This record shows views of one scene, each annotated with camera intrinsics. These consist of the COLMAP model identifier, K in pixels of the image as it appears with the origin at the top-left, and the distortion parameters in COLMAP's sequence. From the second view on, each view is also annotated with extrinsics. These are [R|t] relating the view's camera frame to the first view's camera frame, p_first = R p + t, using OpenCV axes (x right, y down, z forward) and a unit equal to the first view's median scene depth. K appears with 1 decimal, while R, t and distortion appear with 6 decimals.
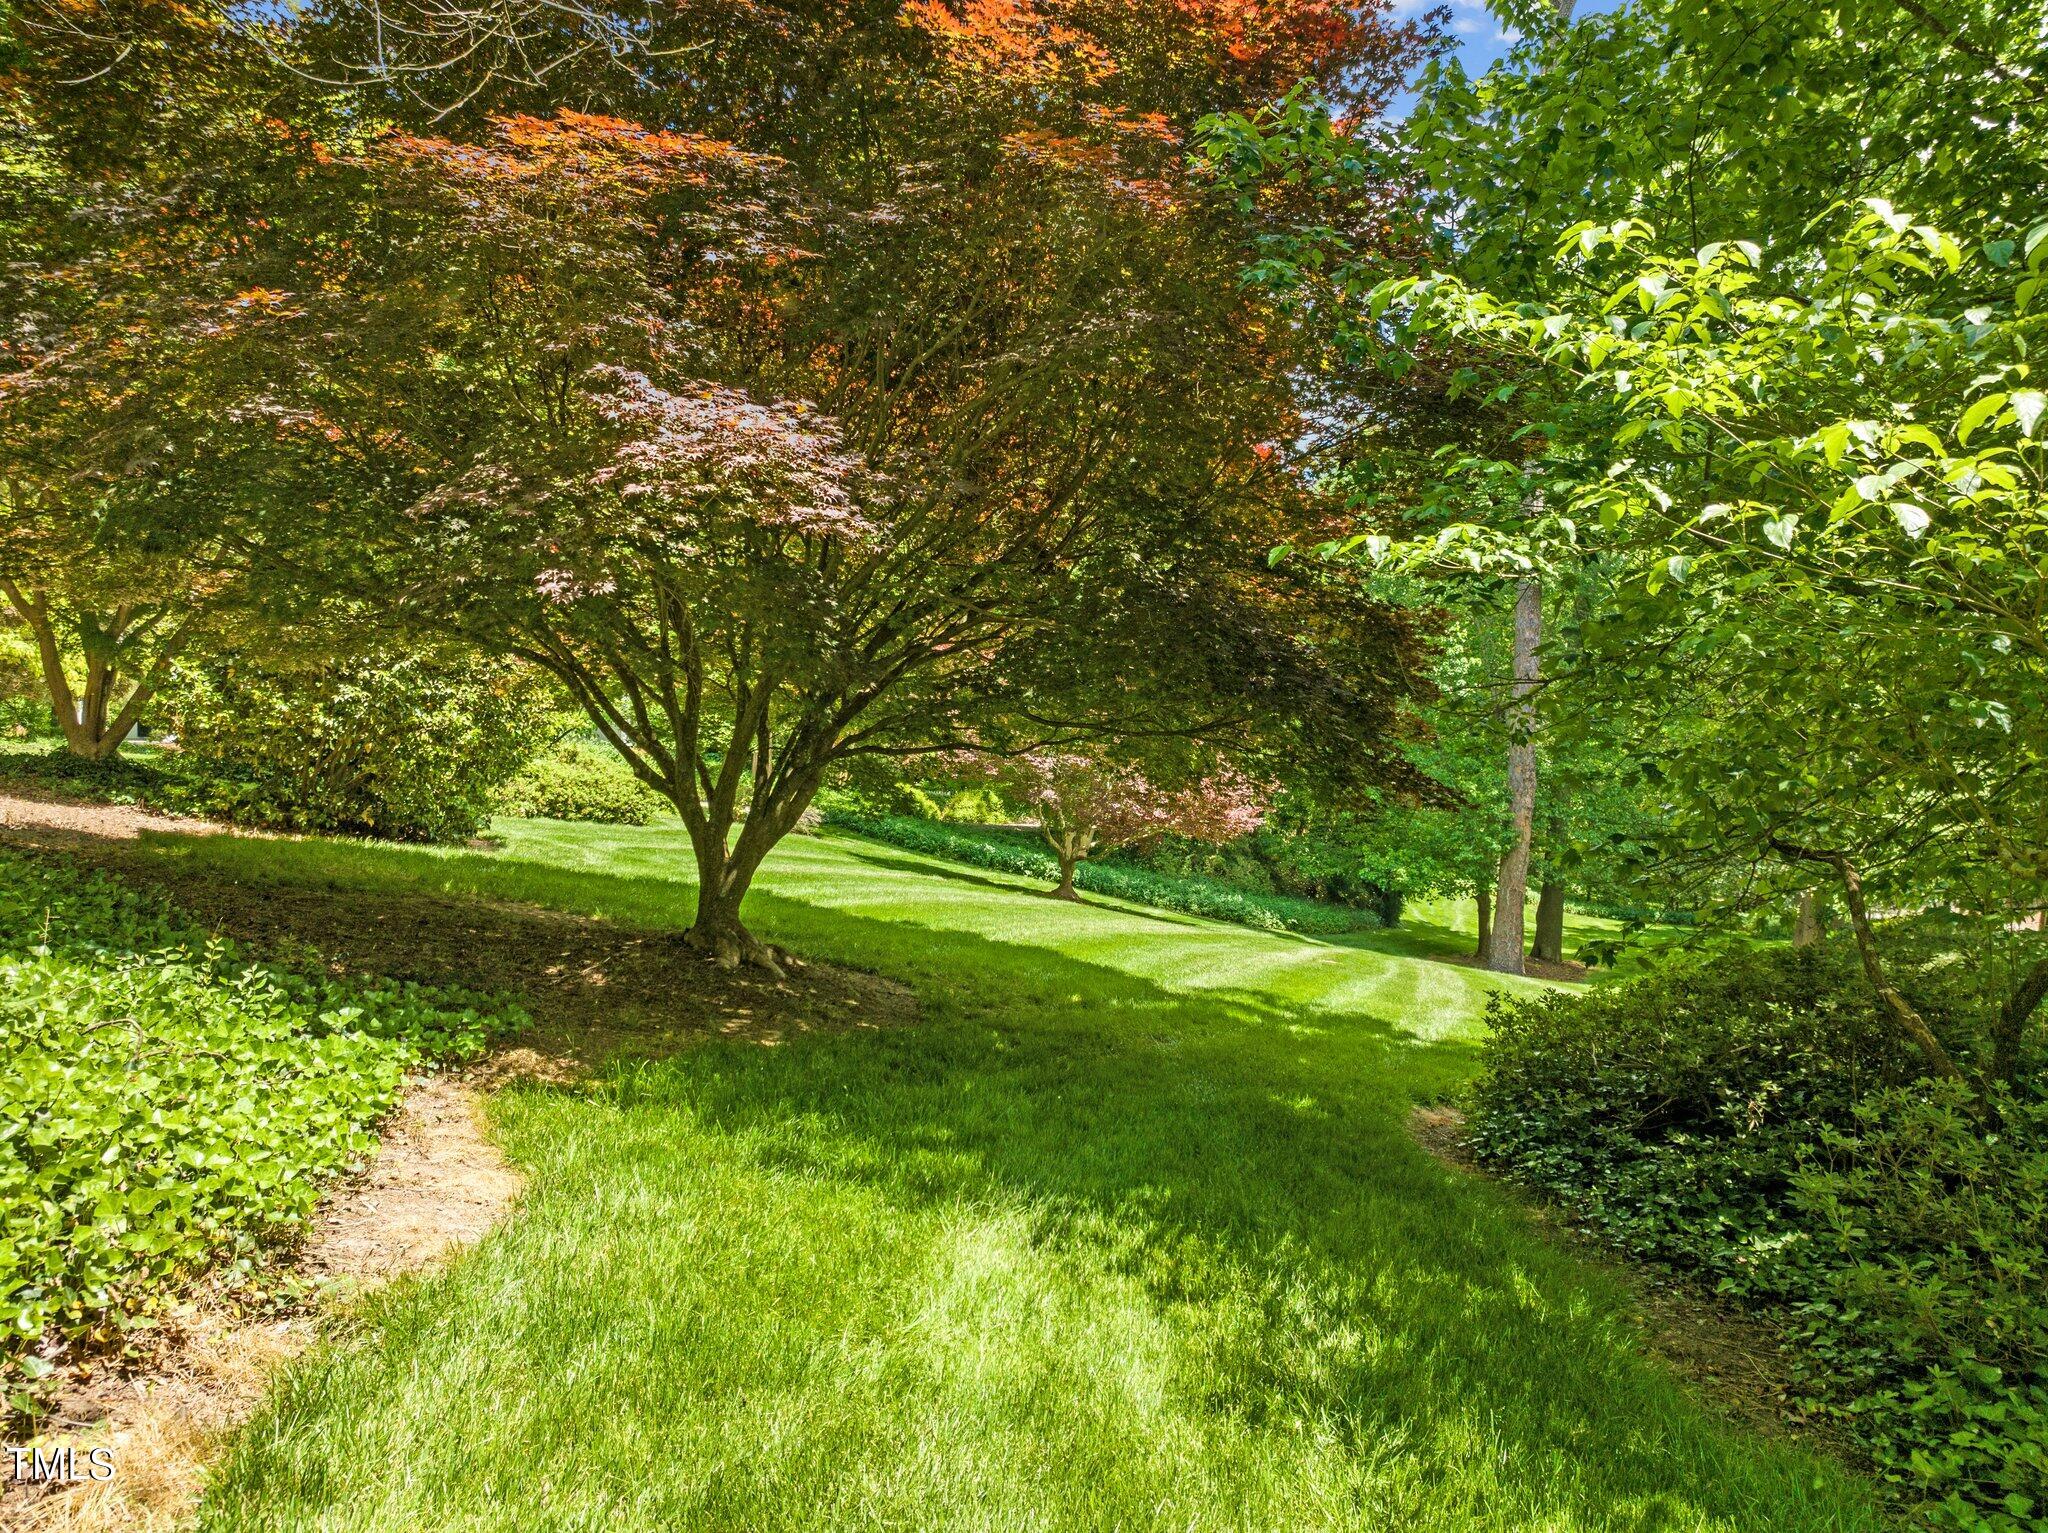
lens RADIAL K [[1432.4, 0, 1030.0], [0, 1432.4, 756.0], [0, 0, 1]] dist [-0.012491, -0.001678]
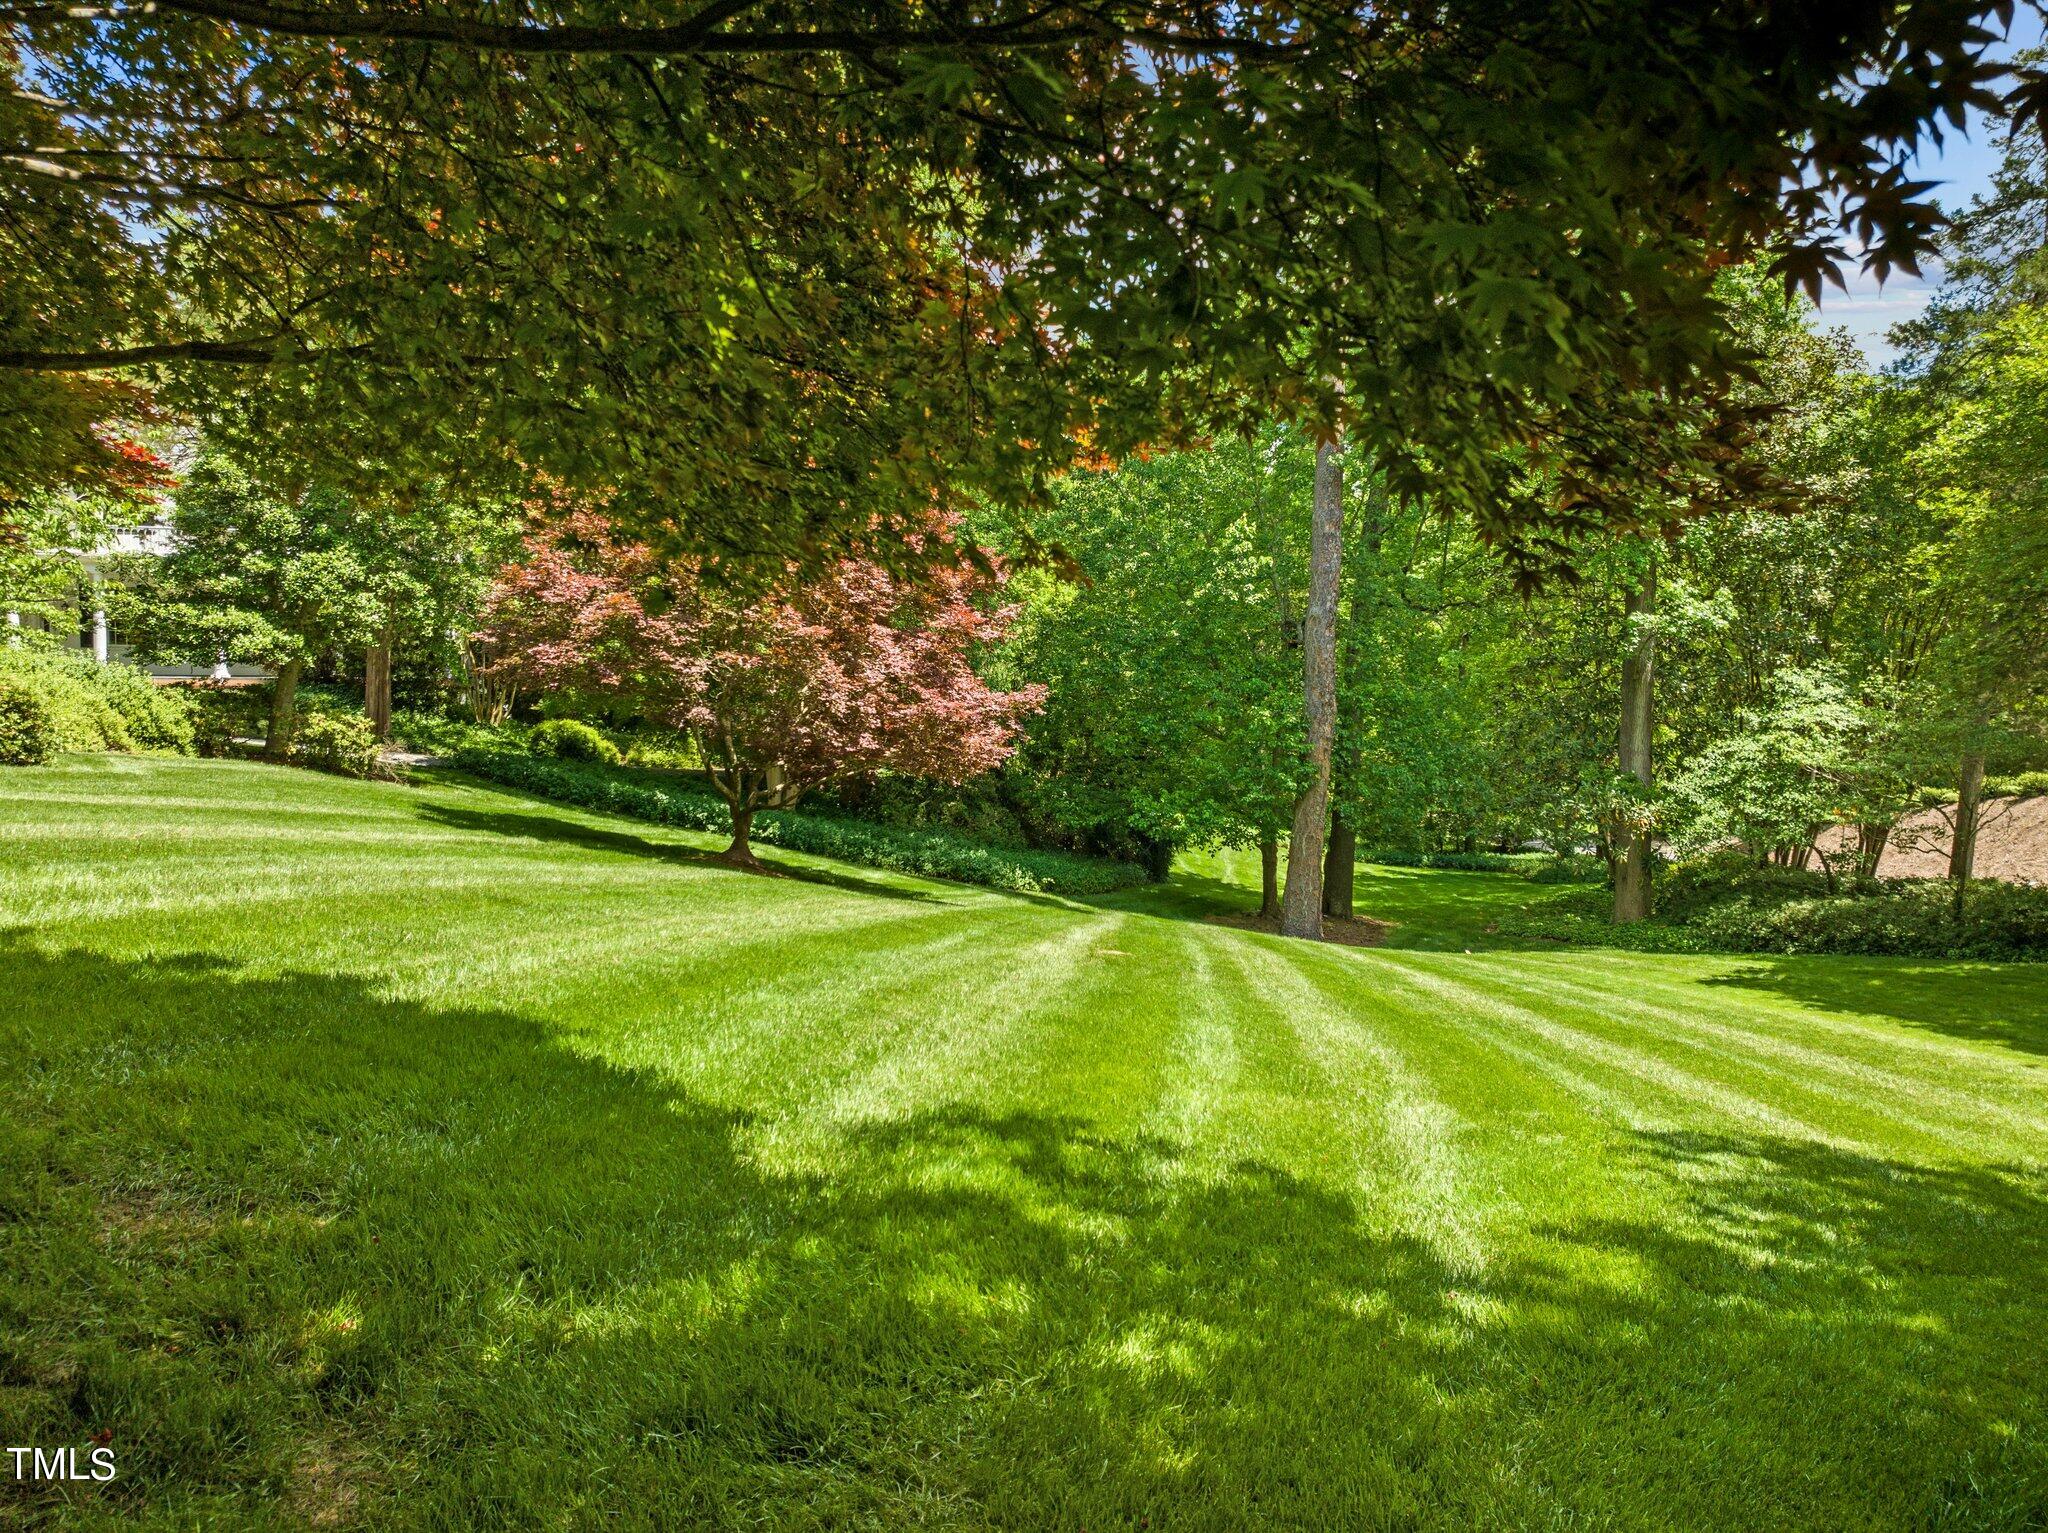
lens RADIAL K [[1431.1, 0, 1027.4], [0, 1431.1, 767.3], [0, 0, 1]] dist [0.006080, 0.000493]
pose [[0.984942, -0.012554, 0.172430, 0.032222], [0.005201, 0.999060, 0.043031, 0.016124], [-0.172808, -0.041486, 0.984081, 0.206225]]
